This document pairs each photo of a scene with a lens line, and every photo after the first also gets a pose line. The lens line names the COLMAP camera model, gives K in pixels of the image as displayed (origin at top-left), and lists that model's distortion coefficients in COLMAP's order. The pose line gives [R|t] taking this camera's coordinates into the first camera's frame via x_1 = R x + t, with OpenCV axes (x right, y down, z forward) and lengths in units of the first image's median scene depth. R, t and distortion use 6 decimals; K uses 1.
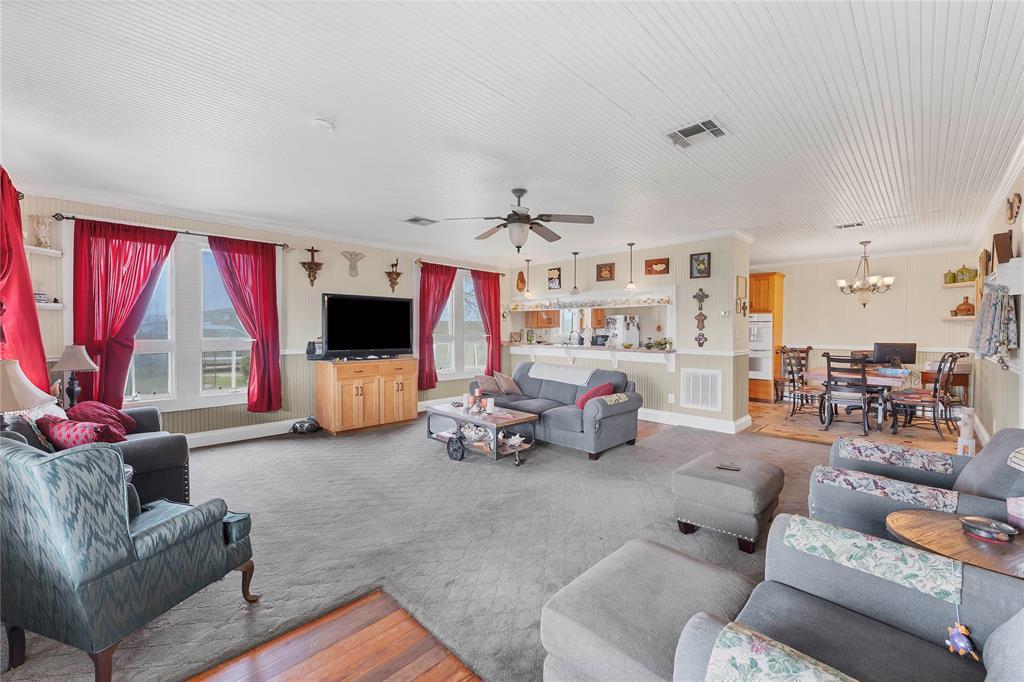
lens RADIAL K [[424.6, 0, 523.4], [0, 424.6, 325.9], [0, 0, 1]] dist [0.001254, 0.000192]
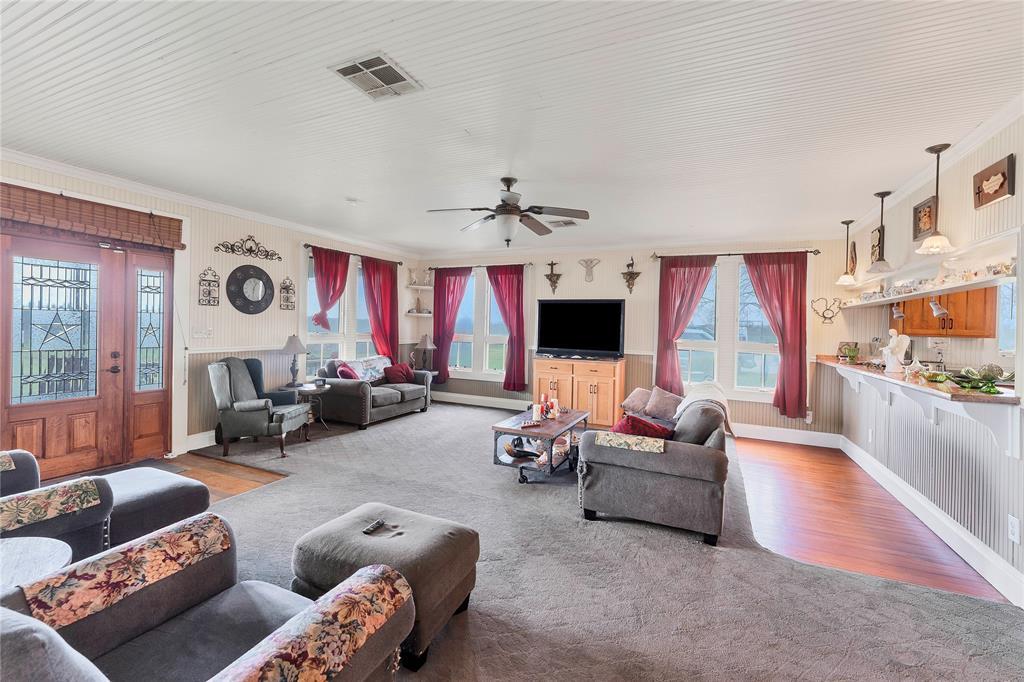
lens RADIAL K [[424.6, 0, 514.4], [0, 424.6, 332.3], [0, 0, 1]] dist [0.001254, 0.000192]
pose [[0.328149, 0.010220, -0.944571, 0.518218], [-0.022007, 0.999753, 0.003172, 0.011937], [0.944369, 0.019746, 0.328293, 0.436320]]
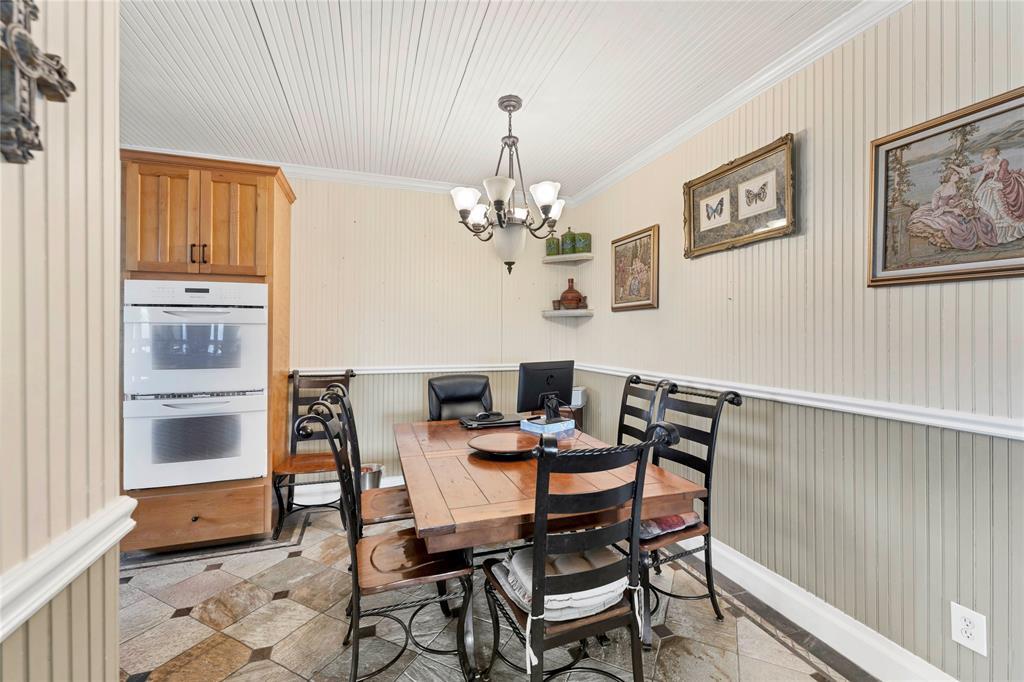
lens RADIAL K [[424.6, 0, 515.0], [0, 424.6, 332.8], [0, 0, 1]] dist [0.001254, 0.000192]
pose [[0.460752, -0.000921, 0.887528, 0.439968], [0.002371, 0.999997, -0.000193, 0.011241], [-0.887526, 0.002193, 0.460753, 0.783074]]
